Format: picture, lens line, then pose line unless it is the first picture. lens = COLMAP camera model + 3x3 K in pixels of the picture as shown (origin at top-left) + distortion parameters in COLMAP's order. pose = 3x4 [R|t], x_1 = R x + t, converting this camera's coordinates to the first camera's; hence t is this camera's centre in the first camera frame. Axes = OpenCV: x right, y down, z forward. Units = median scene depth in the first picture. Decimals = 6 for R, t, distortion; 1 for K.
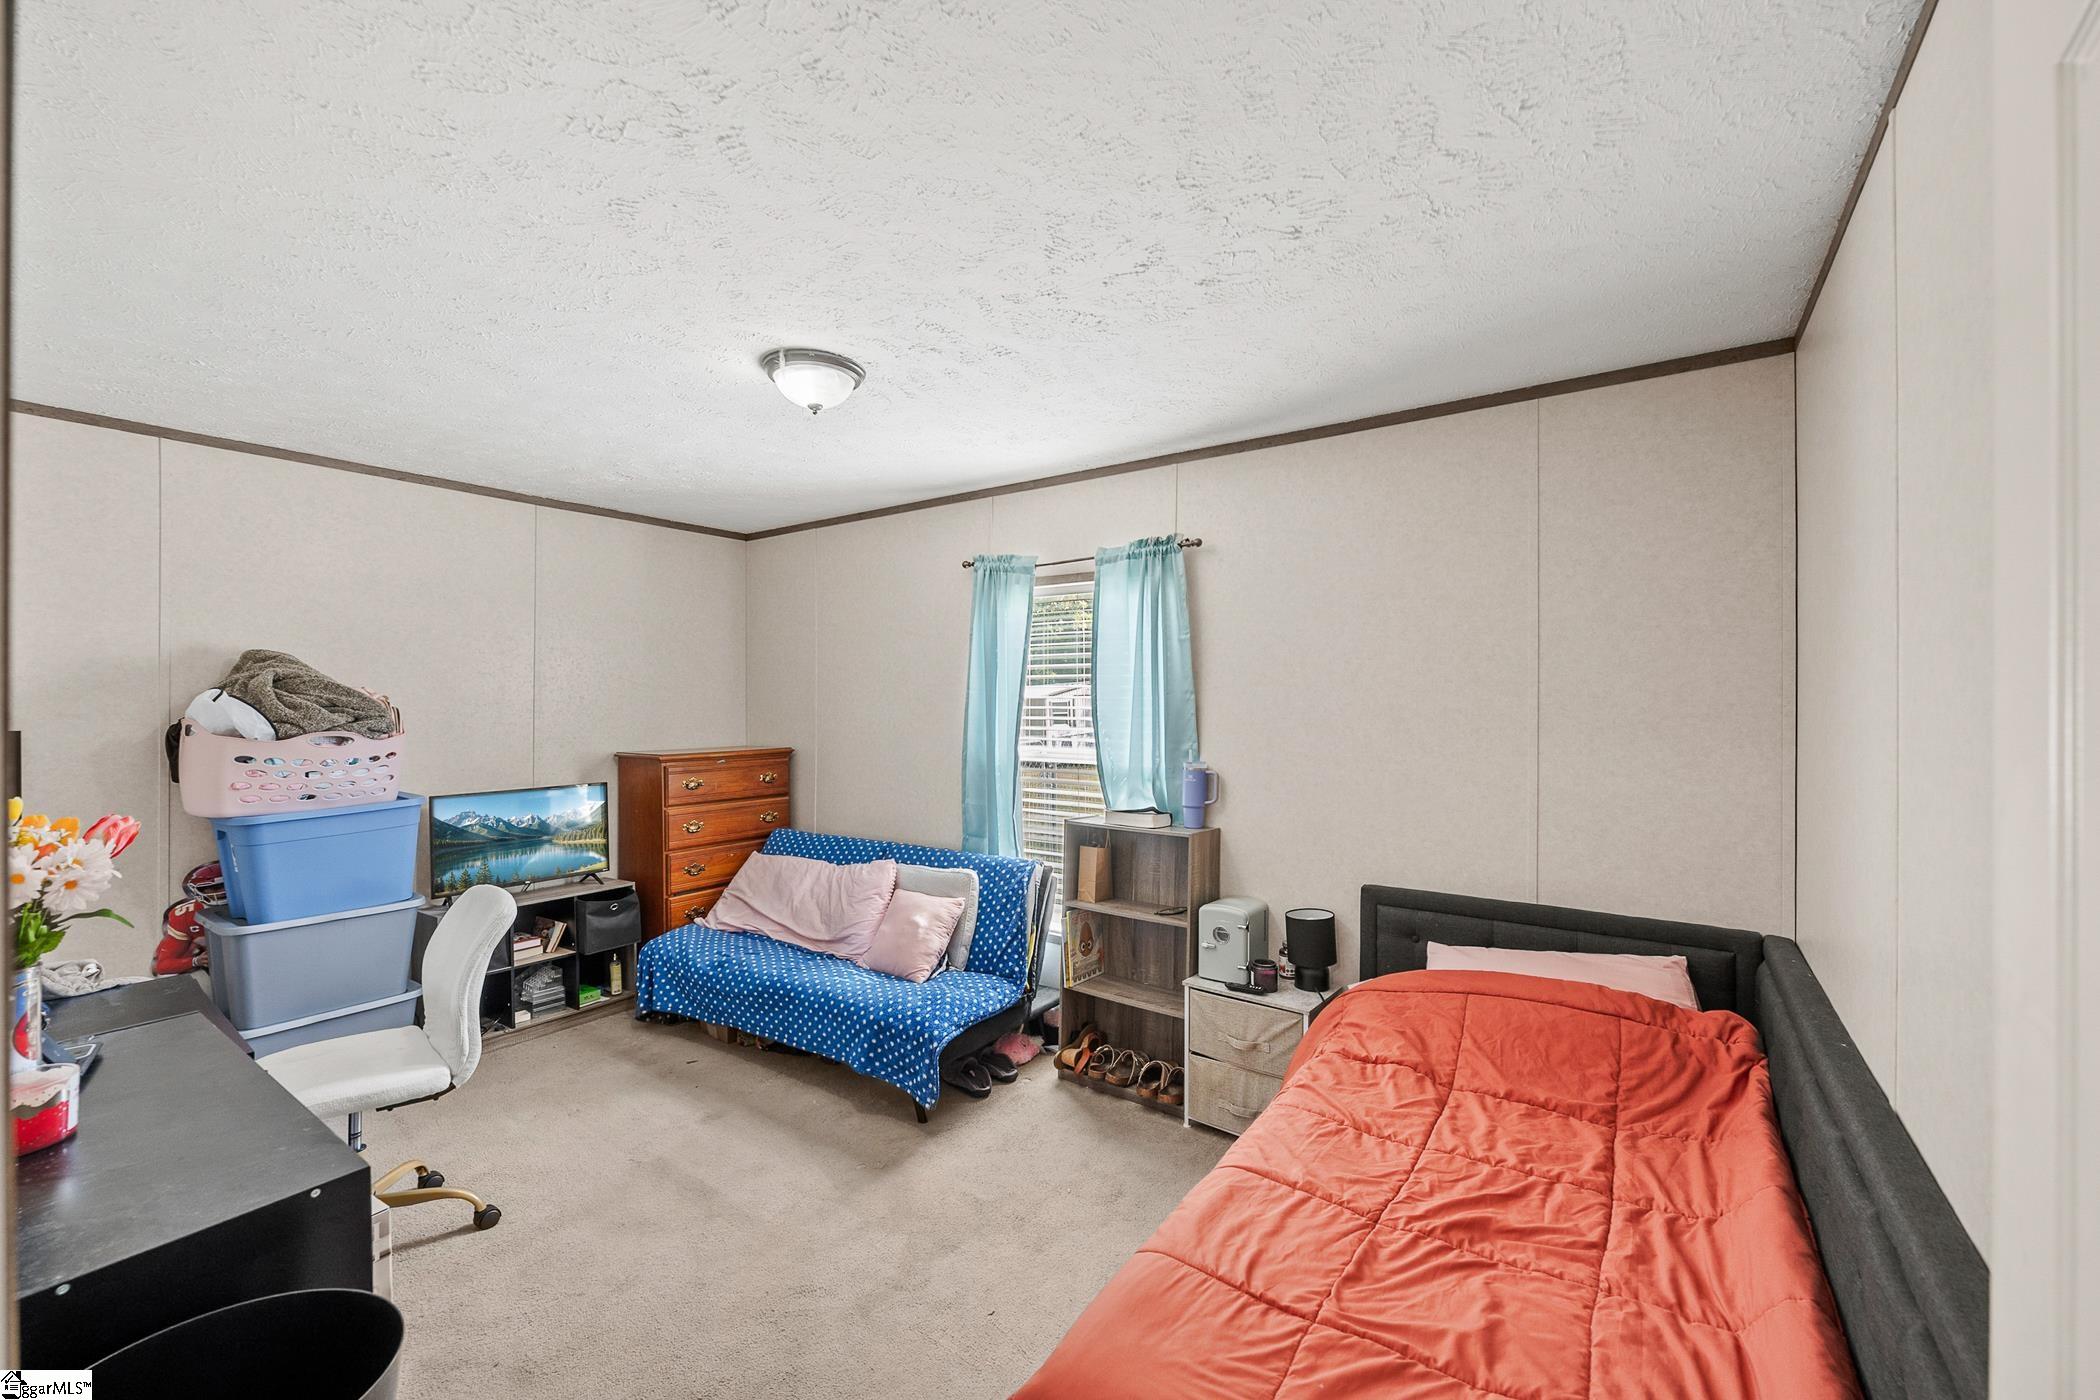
lens RADIAL K [[848.8, 0, 1047.7], [0, 848.8, 698.8], [0, 0, 1]] dist [-0.002180, -0.000445]
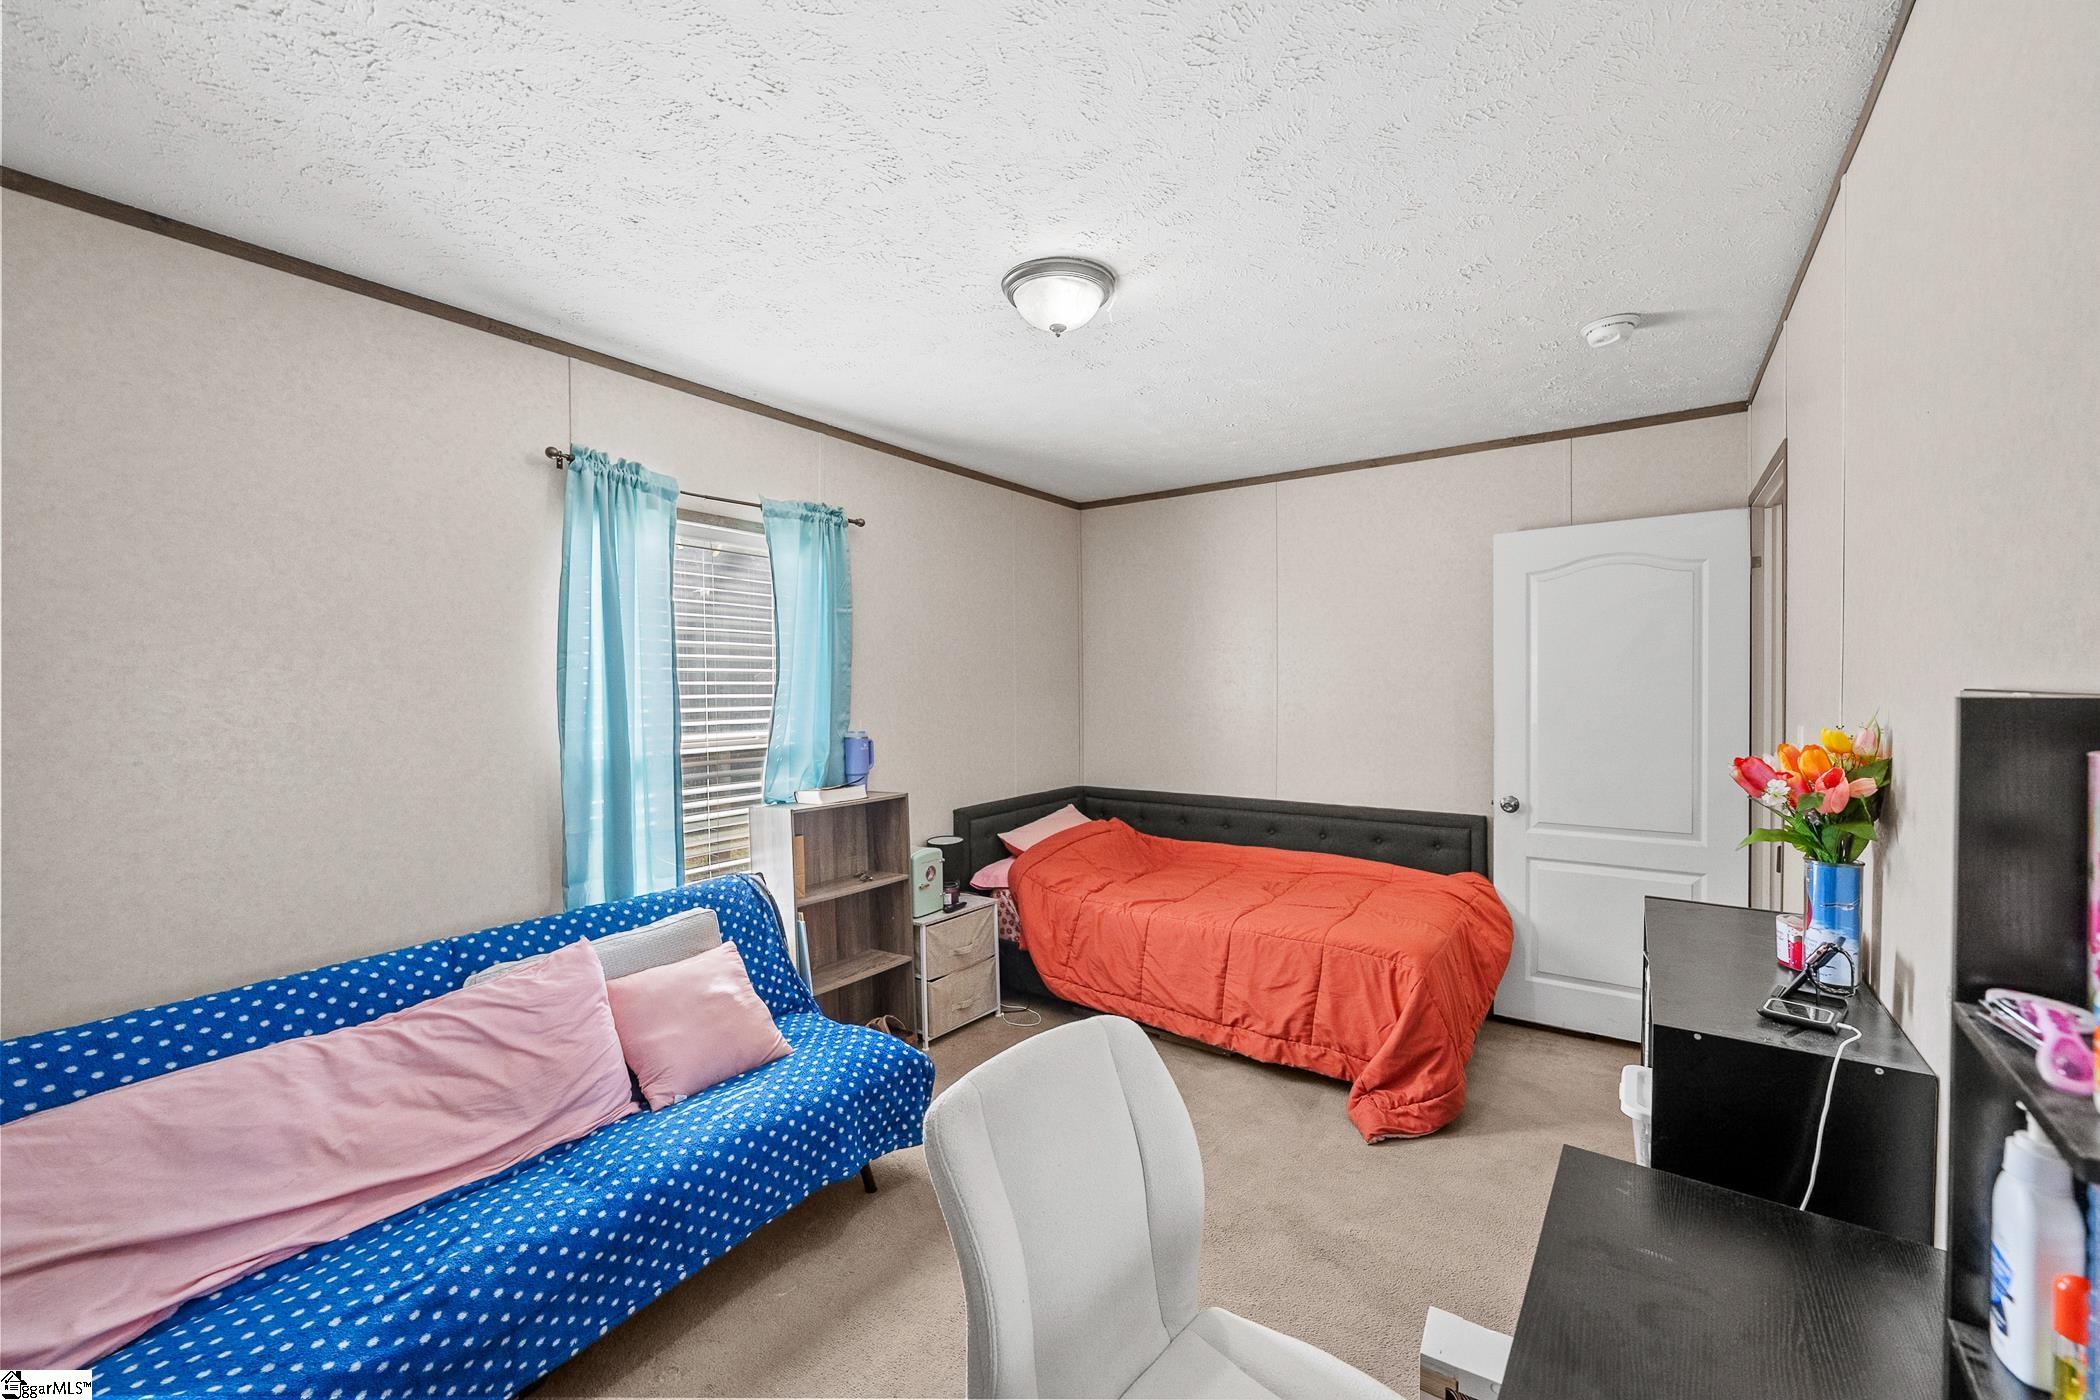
lens RADIAL K [[873.7, 0, 1049.6], [0, 873.7, 697.4], [0, 0, 1]] dist [0.002123, 0.000061]
pose [[-0.027176, -0.022634, 0.999374, -0.859591], [-0.001835, 0.999743, 0.022592, 0.006979], [-0.999629, -0.001220, -0.027210, 0.749561]]
